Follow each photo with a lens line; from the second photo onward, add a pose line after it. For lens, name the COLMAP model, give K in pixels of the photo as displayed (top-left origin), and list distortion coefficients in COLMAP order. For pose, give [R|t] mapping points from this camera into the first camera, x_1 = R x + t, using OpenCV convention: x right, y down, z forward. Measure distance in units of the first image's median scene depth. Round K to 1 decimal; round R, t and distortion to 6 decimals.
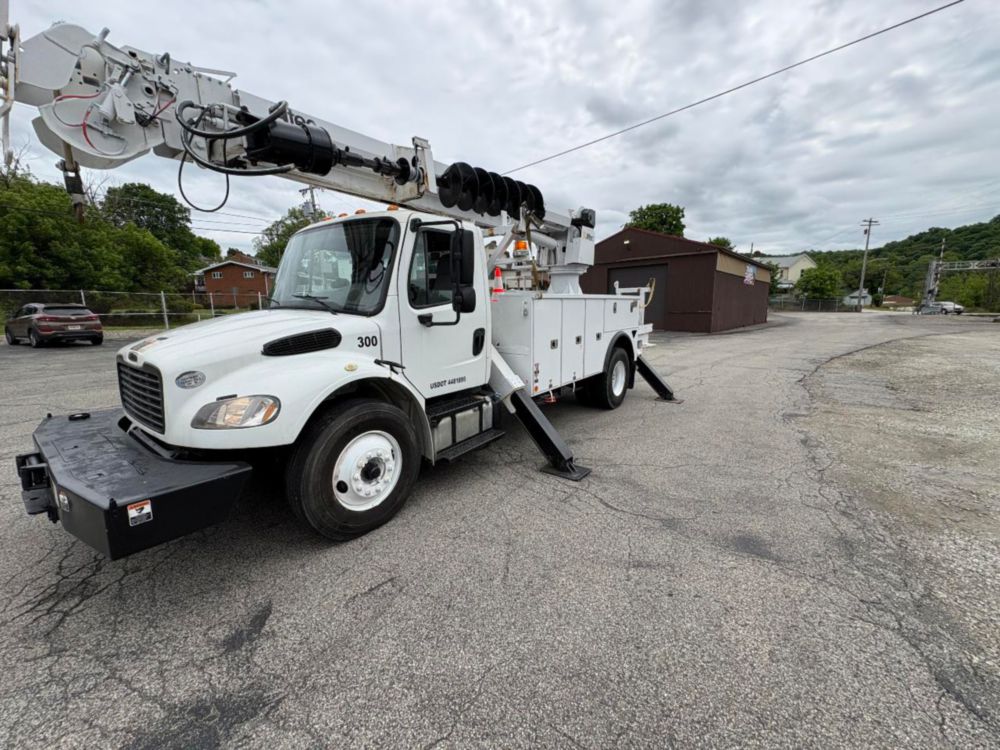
lens RADIAL K [[399.9, 0, 498.8], [0, 399.9, 375.6], [0, 0, 1]] dist [-0.001337, -0.000352]
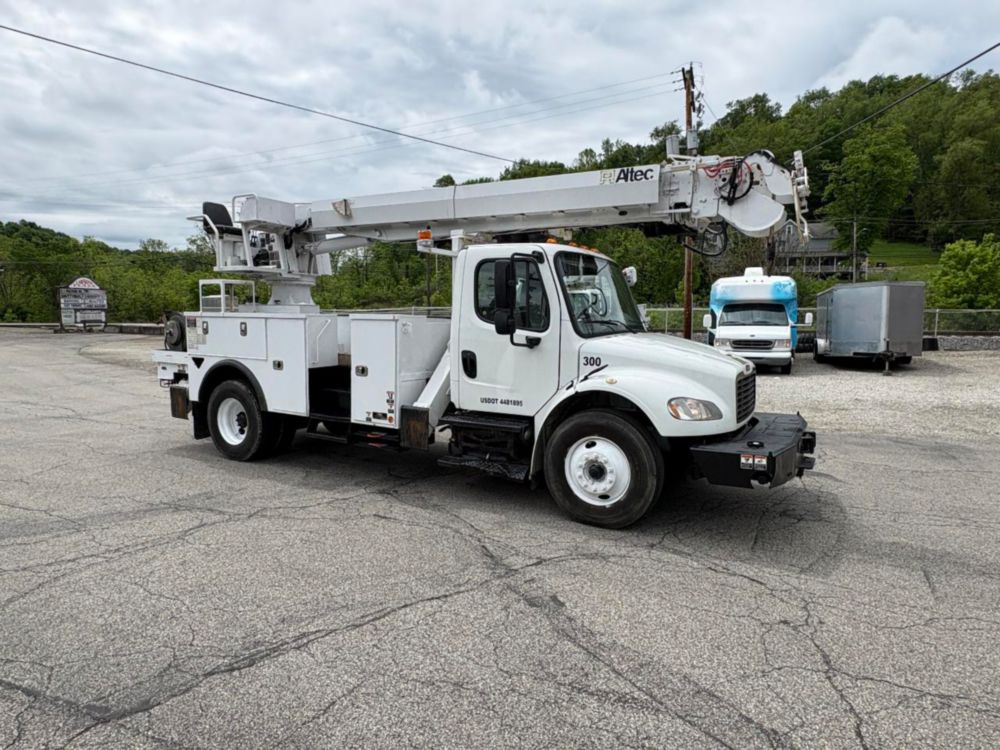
lens RADIAL K [[598.9, 0, 499.5], [0, 598.9, 370.8], [0, 0, 1]] dist [-0.001707, 0.002514]
pose [[-0.113764, -0.089221, 0.989494, -0.532191], [0.164508, 0.980519, 0.107326, -0.073997], [-0.979793, 0.174990, -0.096870, 0.380730]]
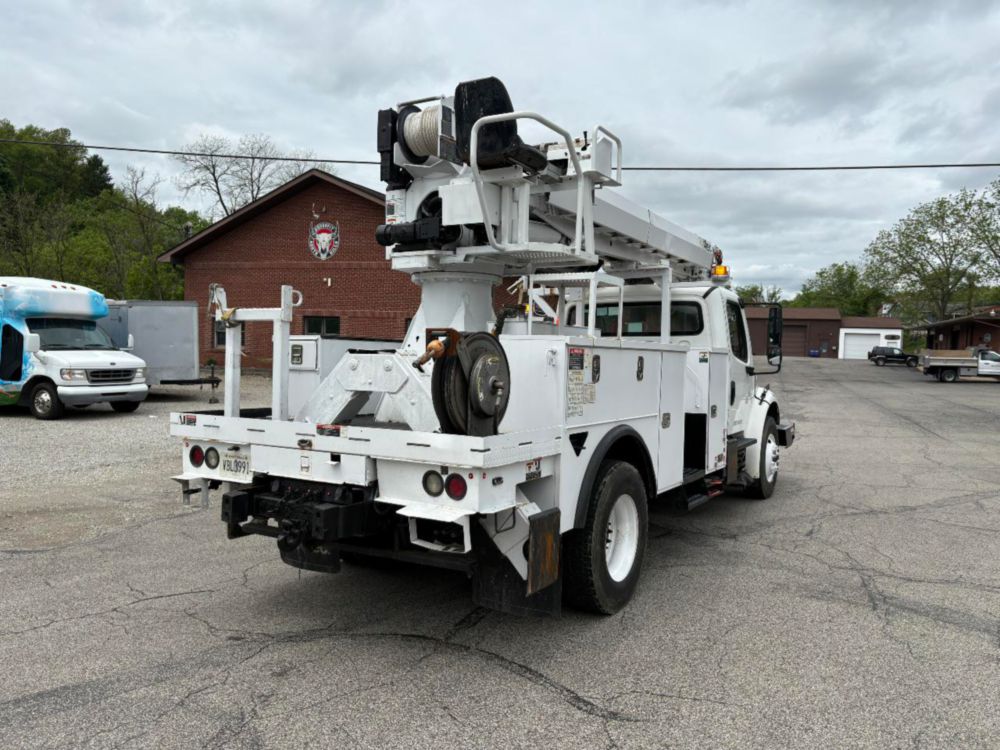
lens RADIAL K [[772.9, 0, 502.1], [0, 772.9, 377.5], [0, 0, 1]] dist [0.025359, 0.001026]
pose [[-0.993728, -0.016249, -0.110635, 0.104538], [-0.038596, 0.978423, 0.202976, -0.160713], [0.104949, 0.205973, -0.972914, 0.903252]]
